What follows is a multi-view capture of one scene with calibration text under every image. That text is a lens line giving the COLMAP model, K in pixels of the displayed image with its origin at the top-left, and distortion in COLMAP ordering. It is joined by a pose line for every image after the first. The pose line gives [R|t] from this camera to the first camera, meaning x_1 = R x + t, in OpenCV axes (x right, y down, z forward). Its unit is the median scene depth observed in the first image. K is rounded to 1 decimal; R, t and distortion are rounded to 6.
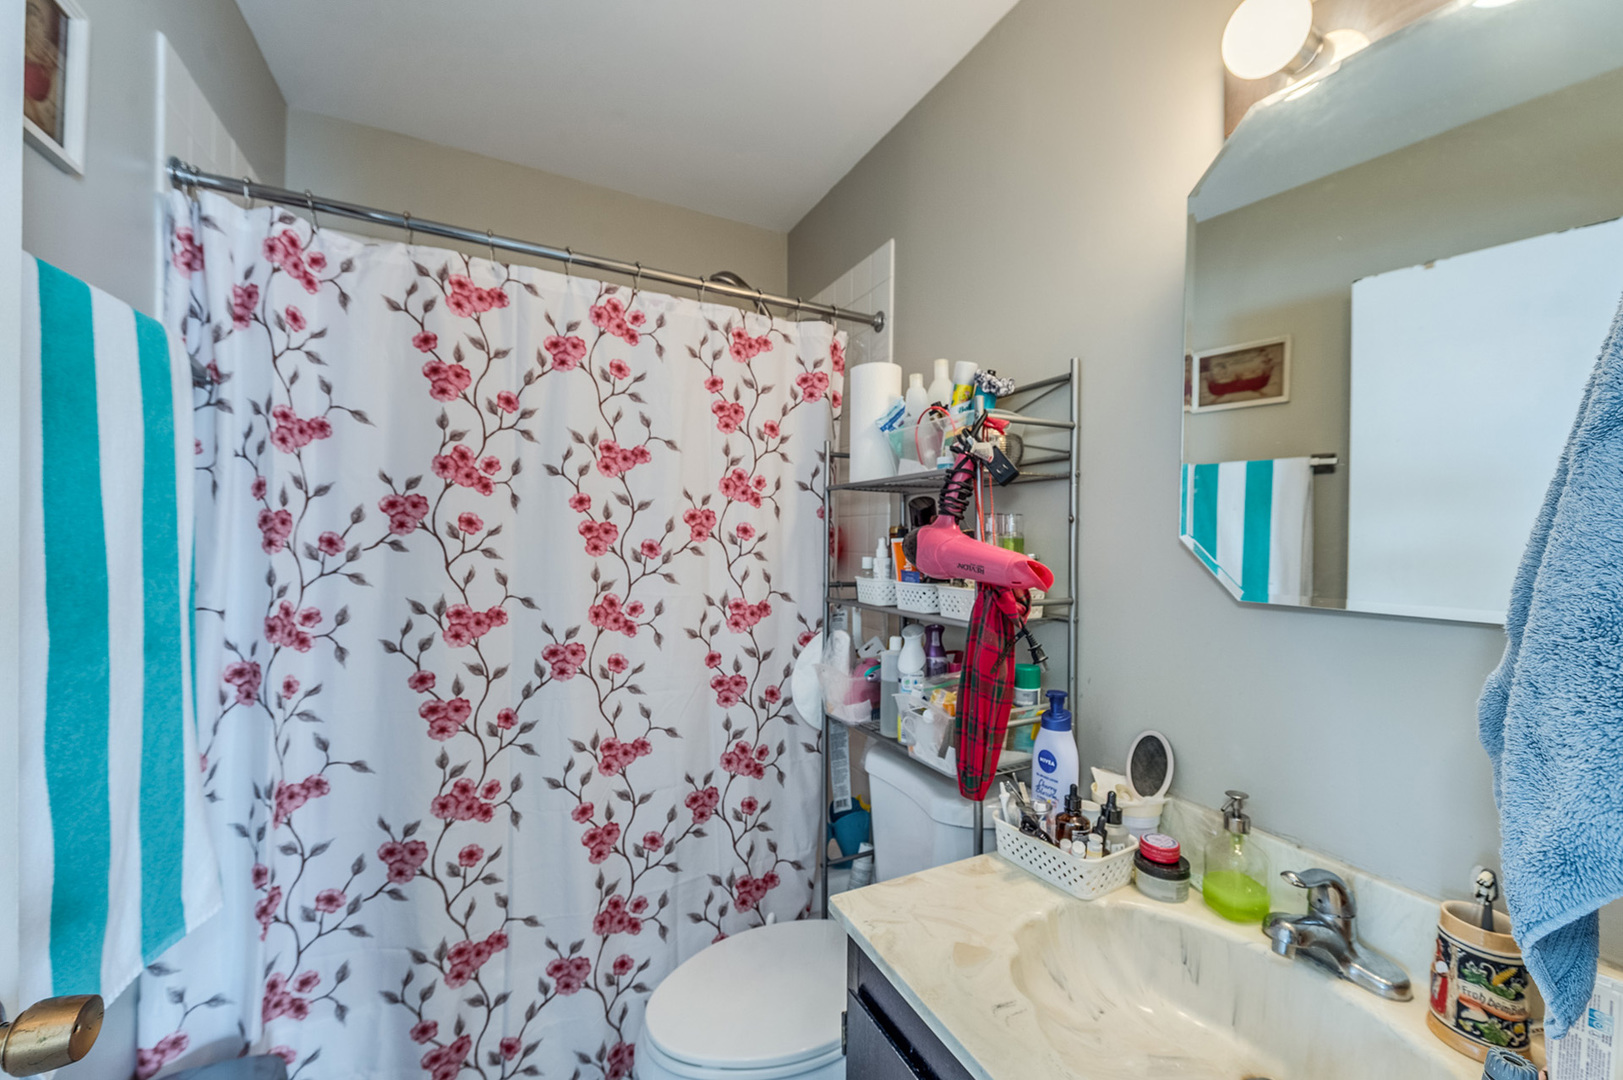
lens RADIAL K [[662.3, 0, 809.9], [0, 662.3, 543.2], [0, 0, 1]] dist [0.004090, -0.001114]
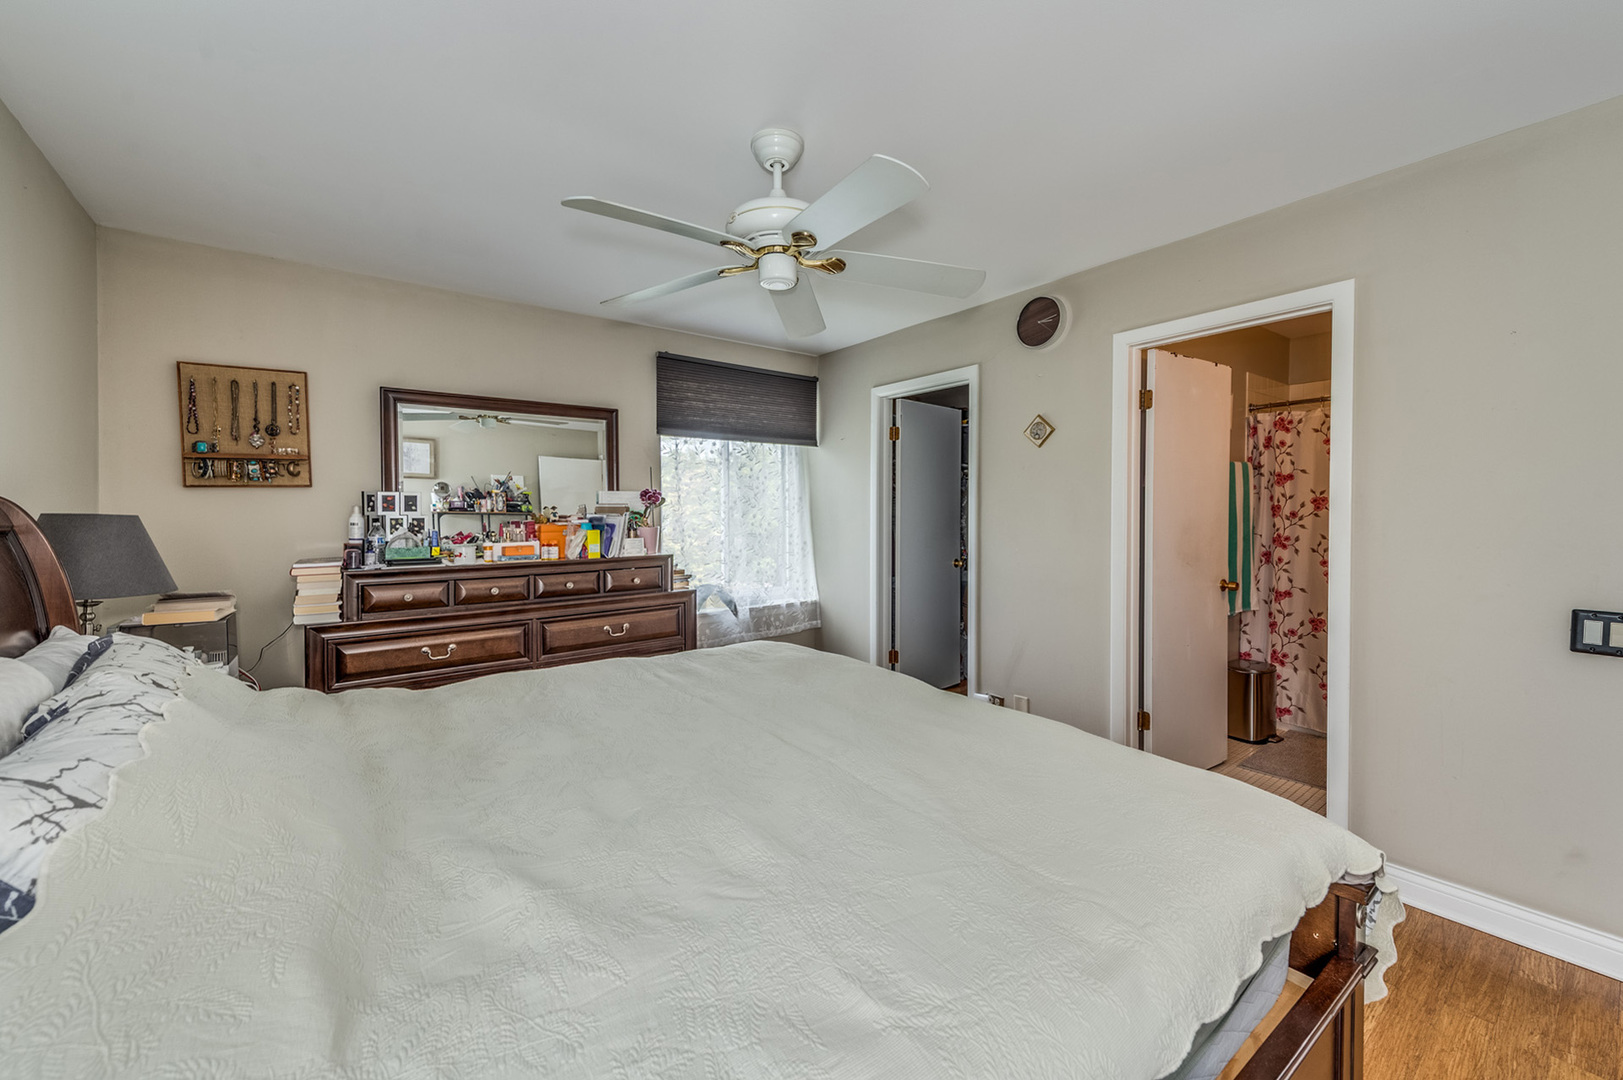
lens RADIAL K [[662.3, 0, 812.6], [0, 662.3, 548.2], [0, 0, 1]] dist [0.004090, -0.001114]
pose [[0.219590, 0.026838, -0.975223, 1.828400], [0.011911, 0.999473, 0.030187, 0.037702], [0.975520, -0.018245, 0.219155, -1.885766]]
